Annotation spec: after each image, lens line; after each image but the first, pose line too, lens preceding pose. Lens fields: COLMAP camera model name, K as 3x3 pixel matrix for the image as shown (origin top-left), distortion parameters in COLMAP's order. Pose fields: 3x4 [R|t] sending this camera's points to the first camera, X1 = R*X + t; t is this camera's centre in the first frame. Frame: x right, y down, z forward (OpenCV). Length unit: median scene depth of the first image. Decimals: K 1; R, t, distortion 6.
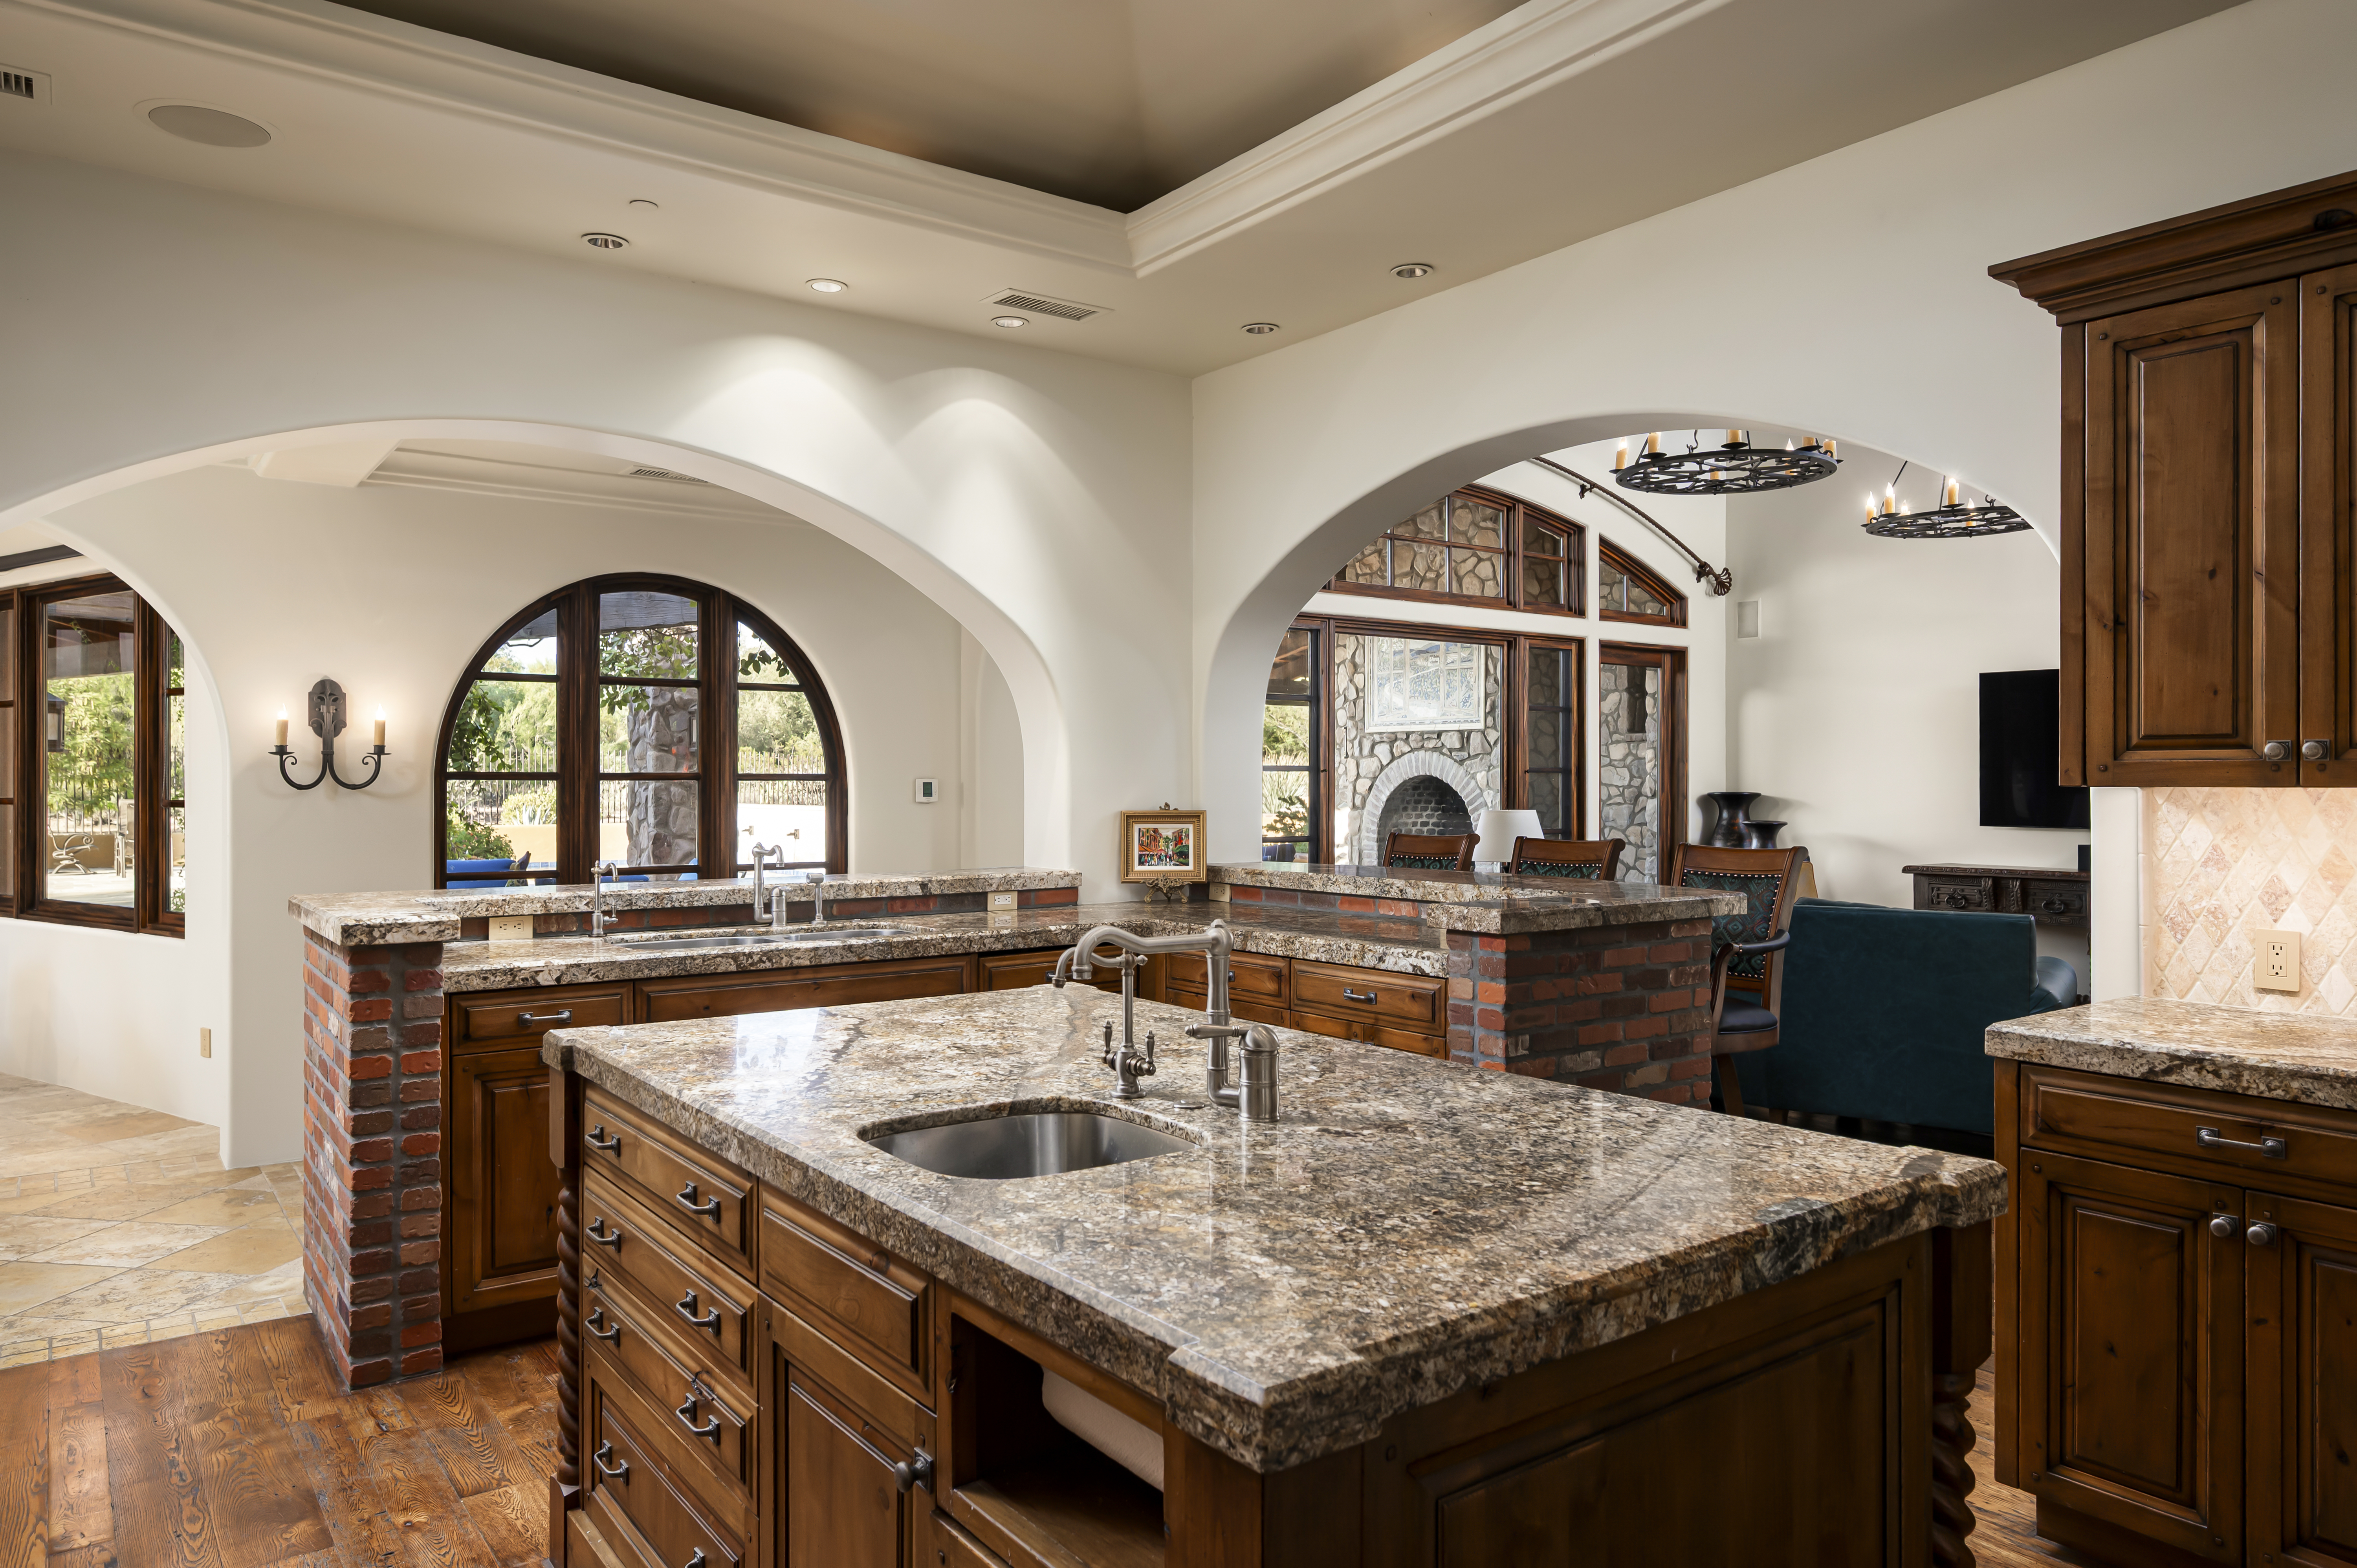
lens RADIAL K [[1535.1, 0, 1178.5], [0, 1535.1, 784.0], [0, 0, 1]] dist [0.000150, 0.001858]
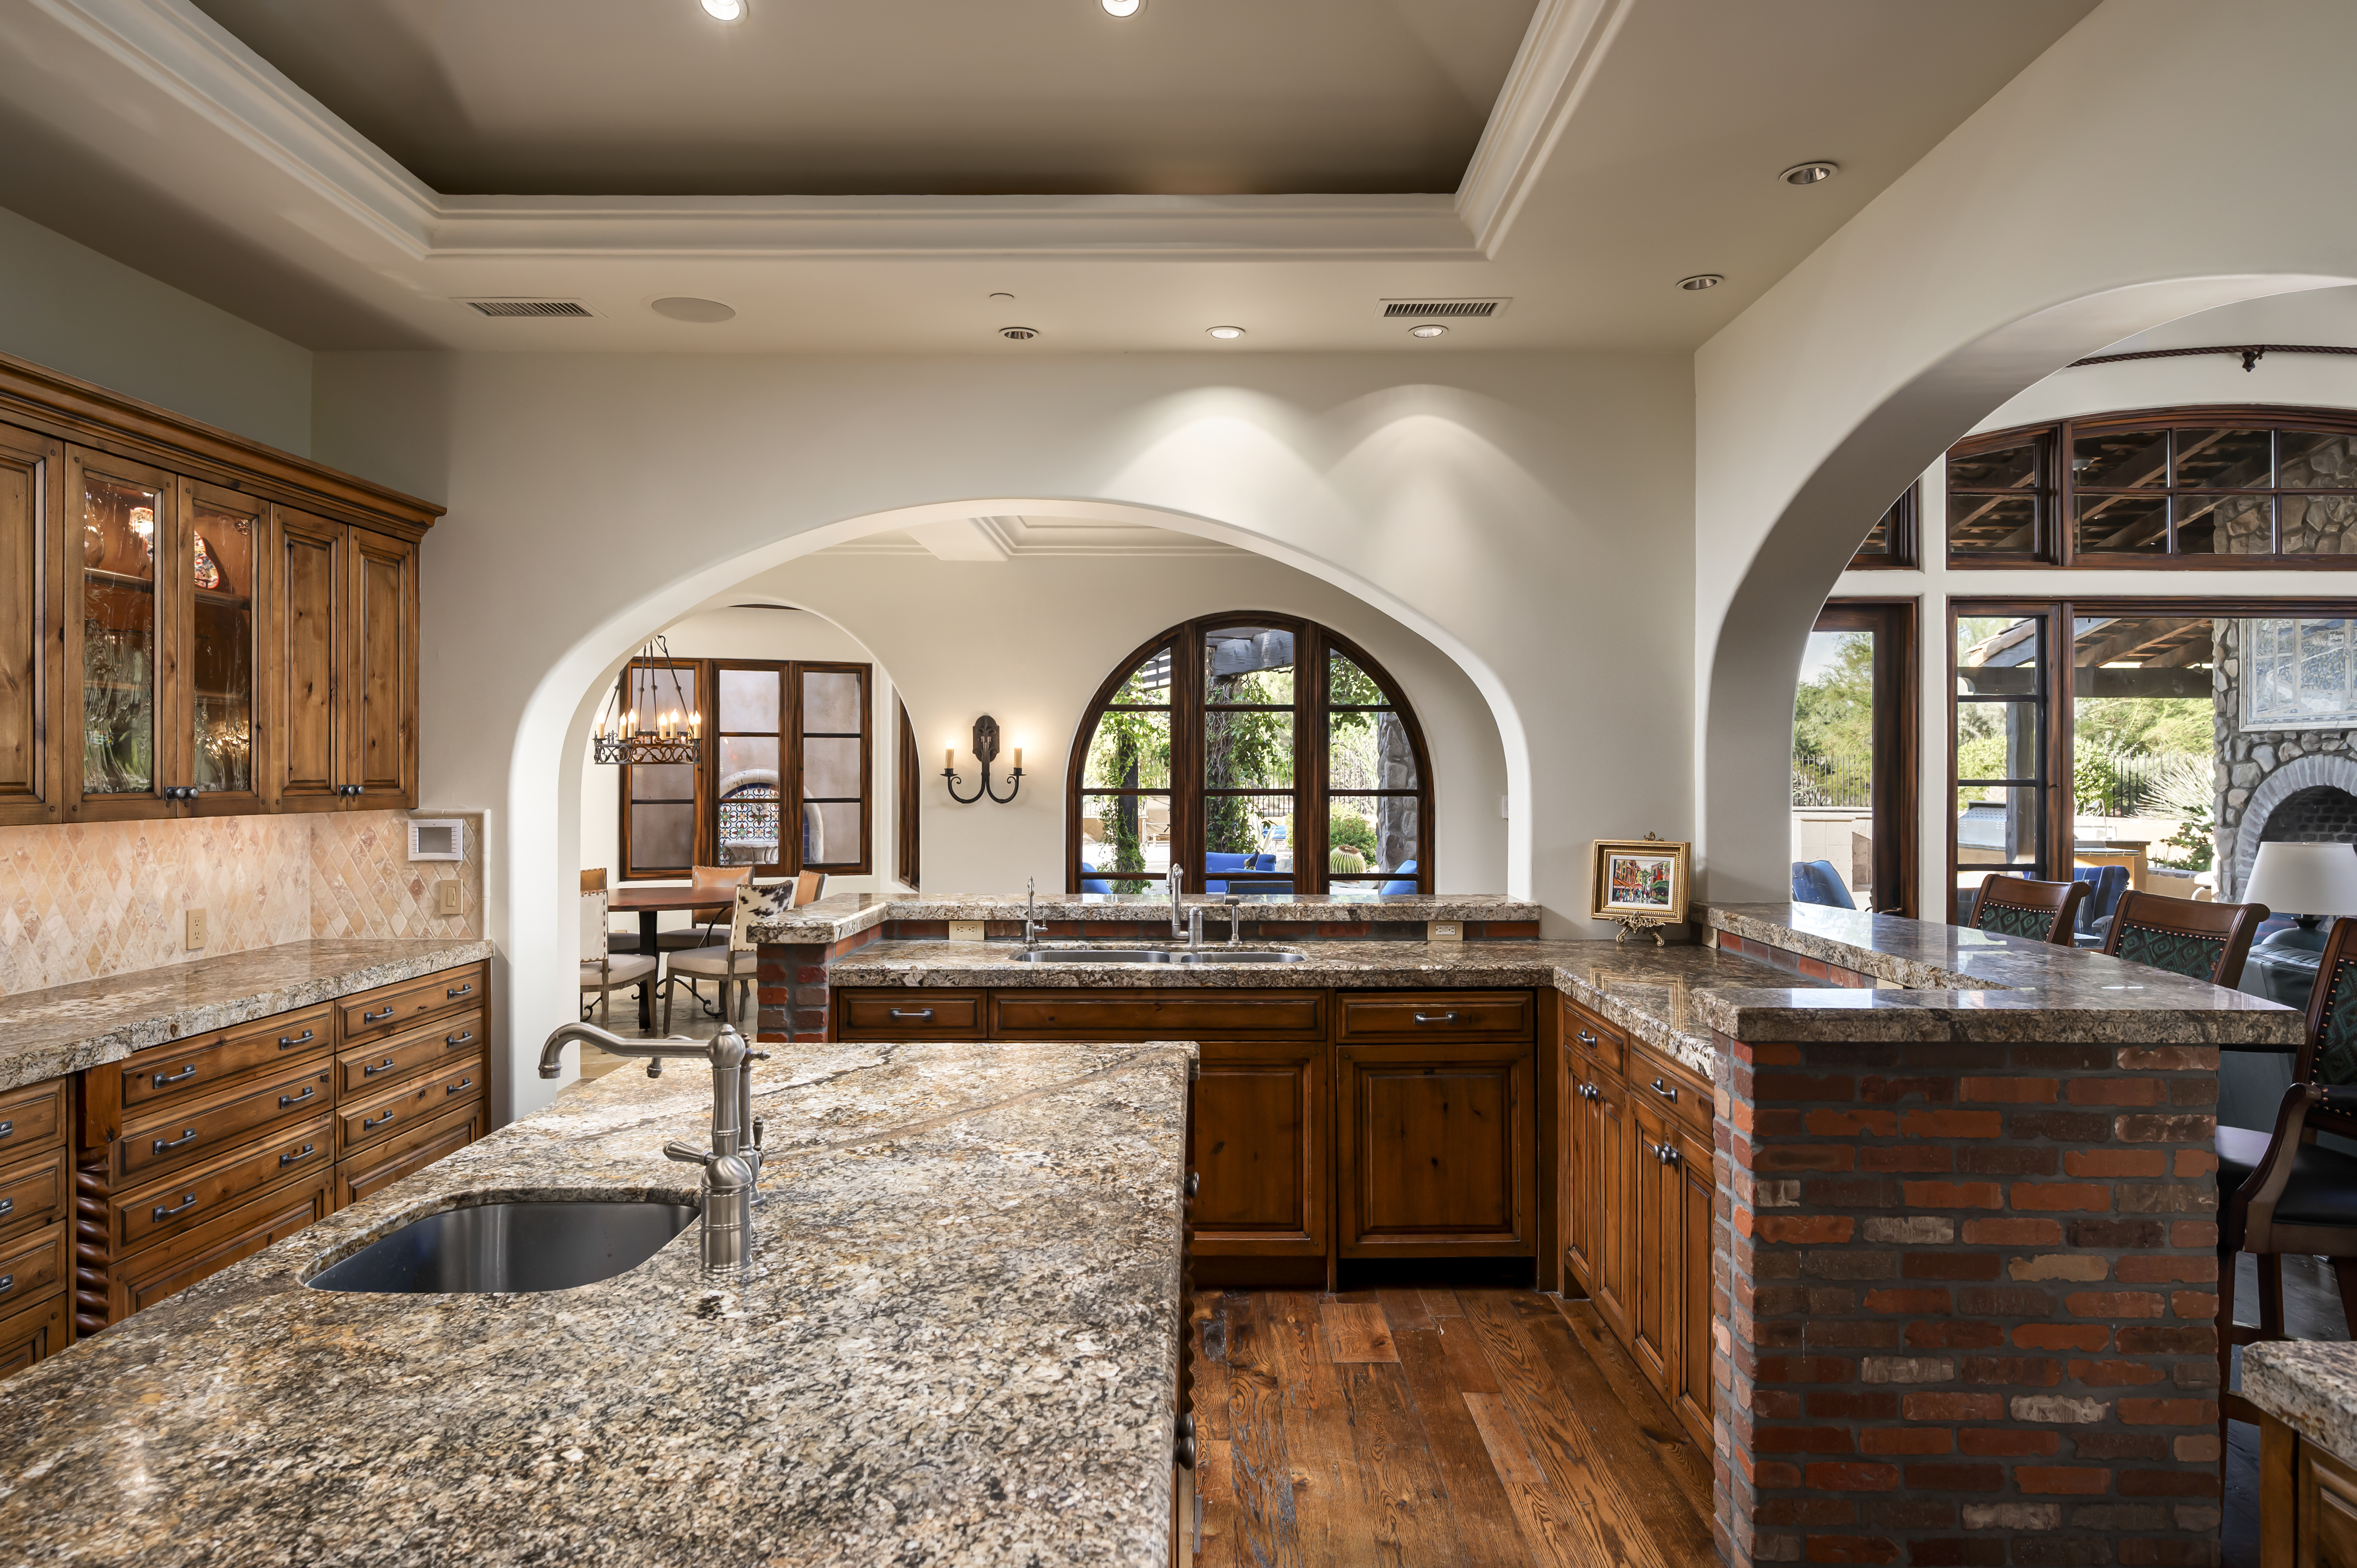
lens RADIAL K [[1383.8, 0, 1183.8], [0, 1383.8, 770.6], [0, 0, 1]] dist [-0.000973, 0.001292]
pose [[0.800094, 0.000580, -0.599874, 0.313757], [-0.003389, 0.999988, -0.003554, -0.024045], [0.599865, 0.004877, 0.800087, 0.234876]]
